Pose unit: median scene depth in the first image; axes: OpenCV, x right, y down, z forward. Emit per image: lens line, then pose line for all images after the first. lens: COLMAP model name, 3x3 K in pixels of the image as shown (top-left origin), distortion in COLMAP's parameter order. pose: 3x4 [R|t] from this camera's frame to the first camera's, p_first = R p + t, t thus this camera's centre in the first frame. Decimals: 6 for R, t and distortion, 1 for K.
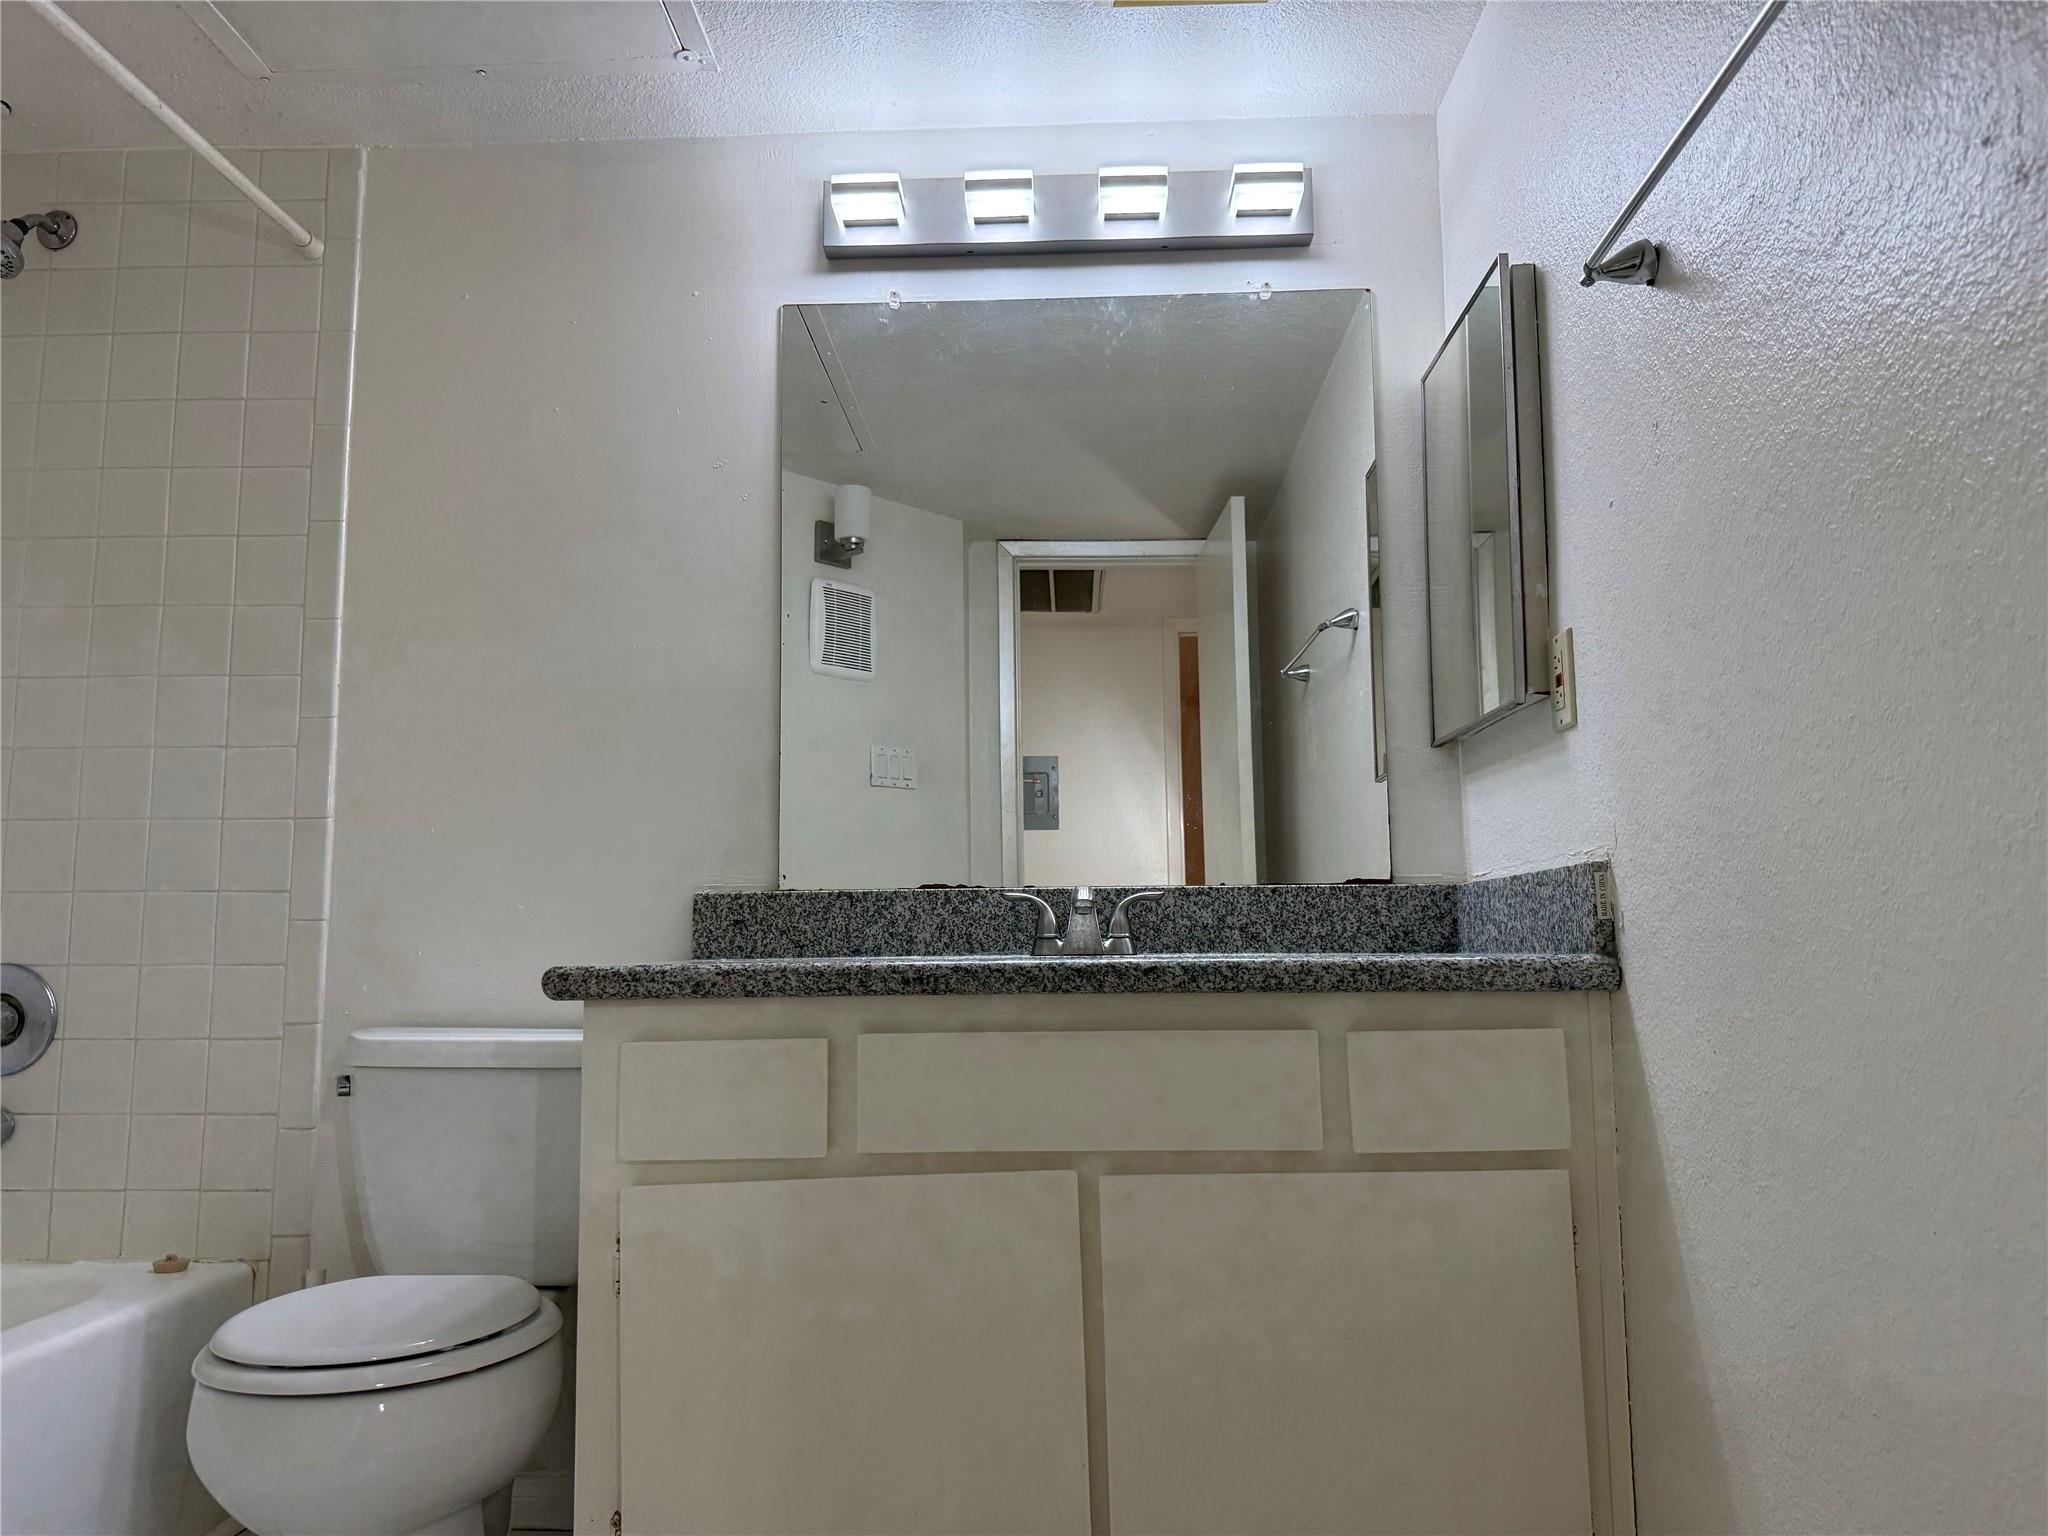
lens RADIAL K [[1448.0, 0, 1026.4], [0, 1448.0, 768.3], [0, 0, 1]] dist [0.026030, -0.036204]
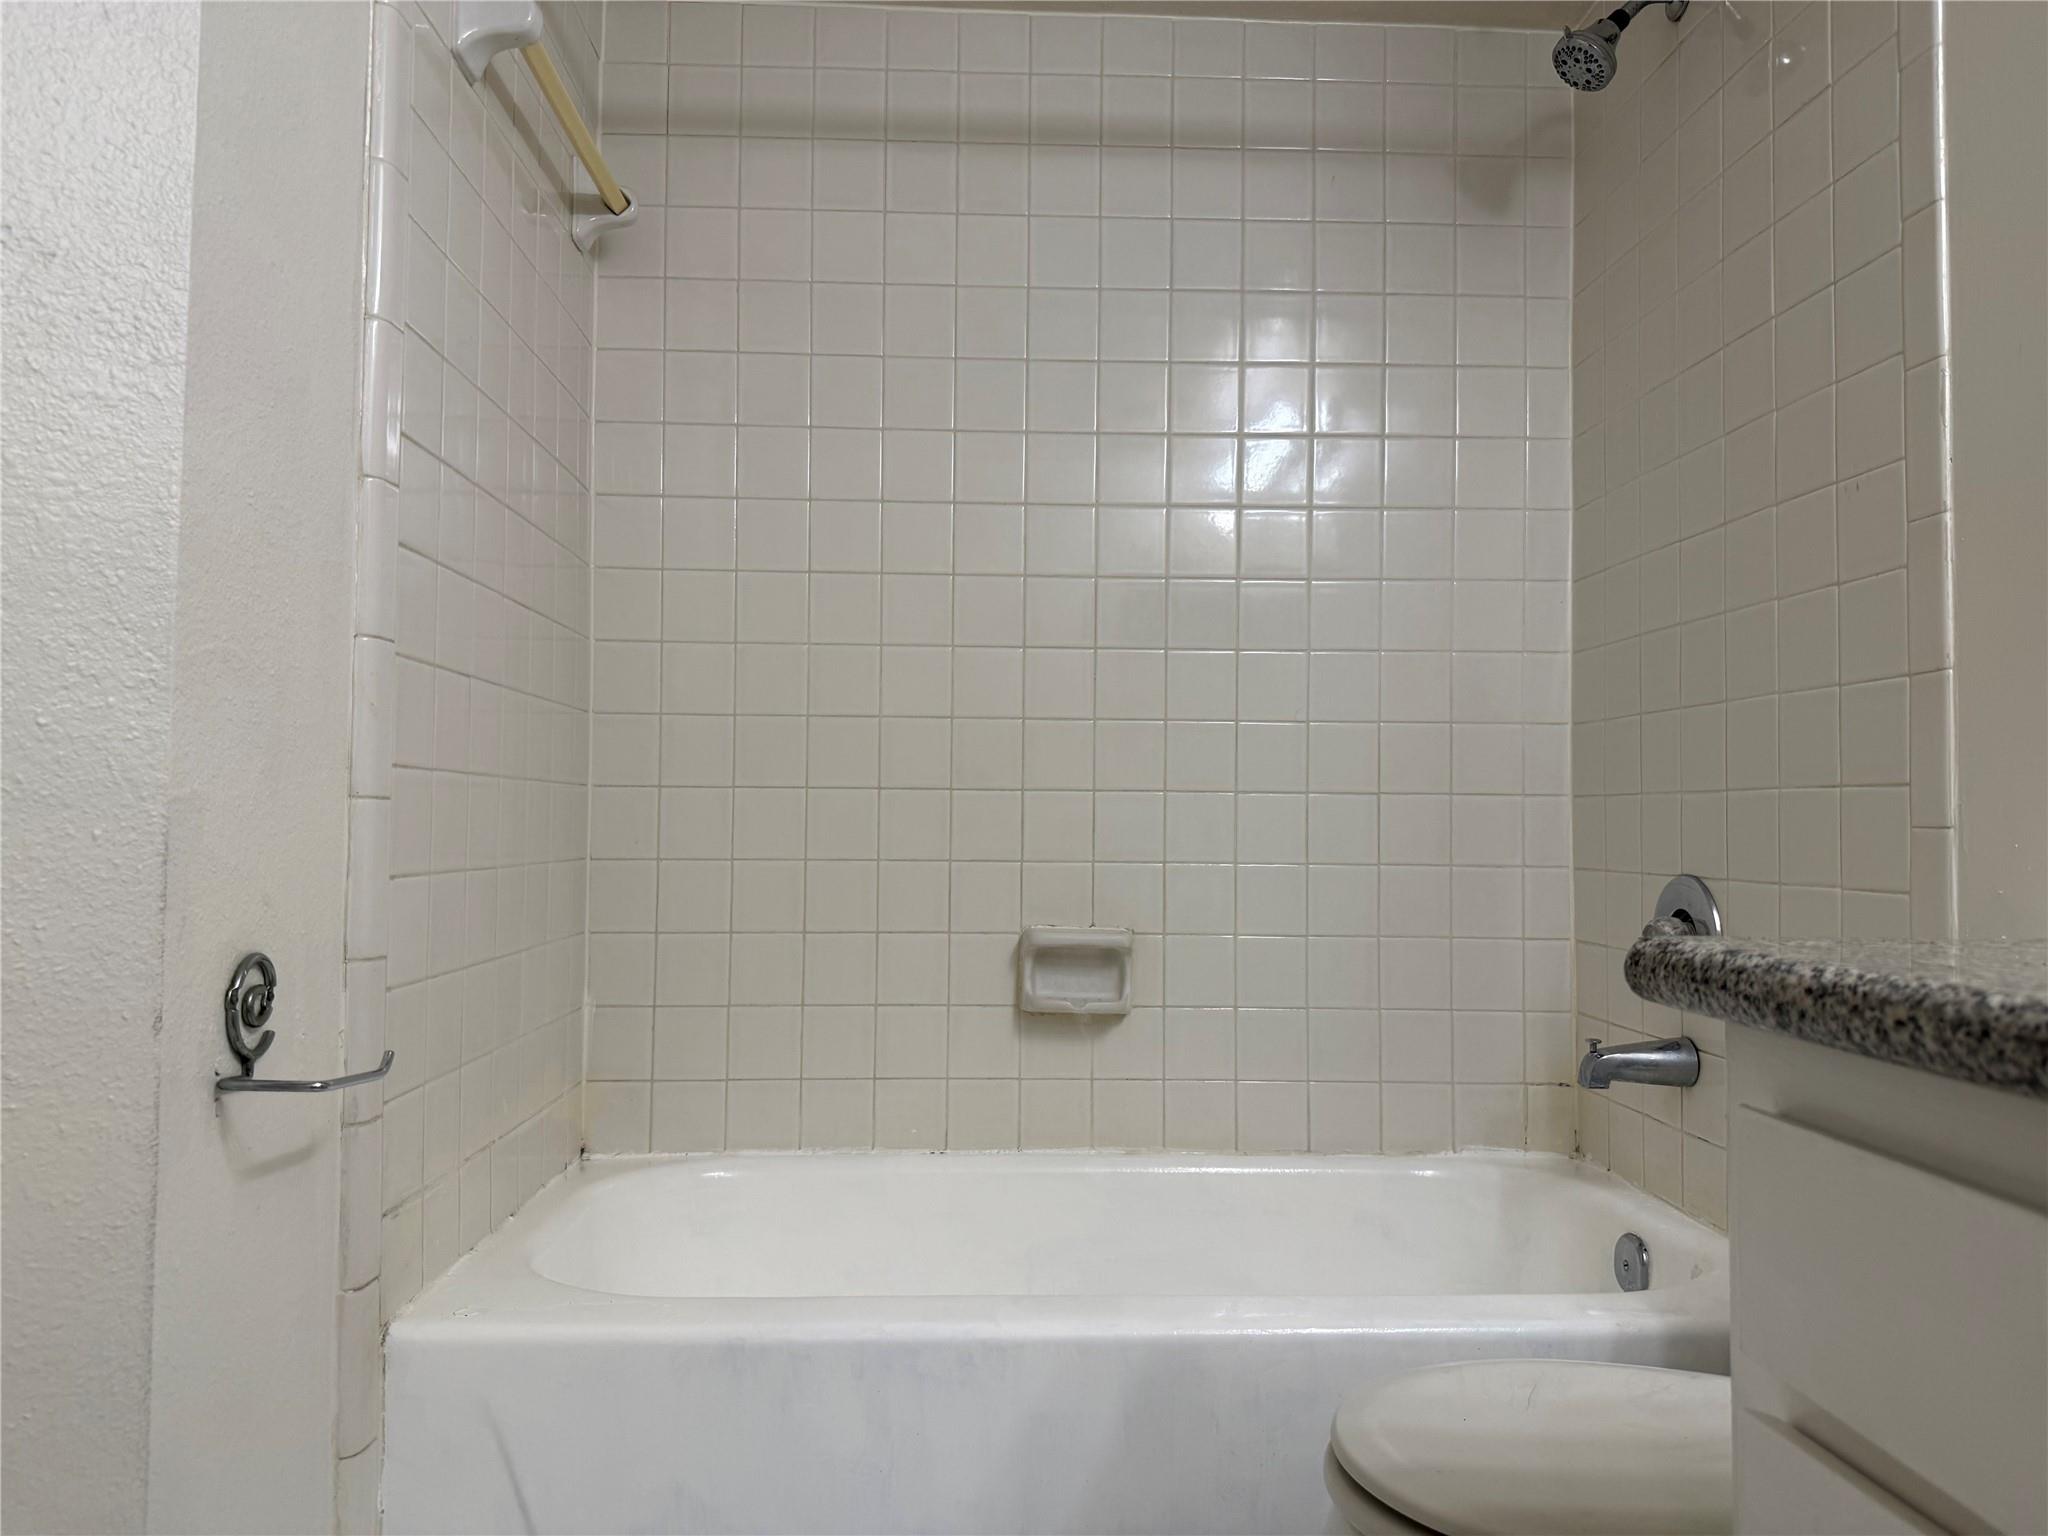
lens RADIAL K [[1448.0, 0, 1025.2], [0, 1448.0, 774.5], [0, 0, 1]] dist [0.026030, -0.036204]
pose [[0.079082, -0.025551, -0.996541, 0.125969], [0.110944, 0.993687, -0.016673, 0.046579], [0.990675, -0.109242, 0.081418, 0.546045]]
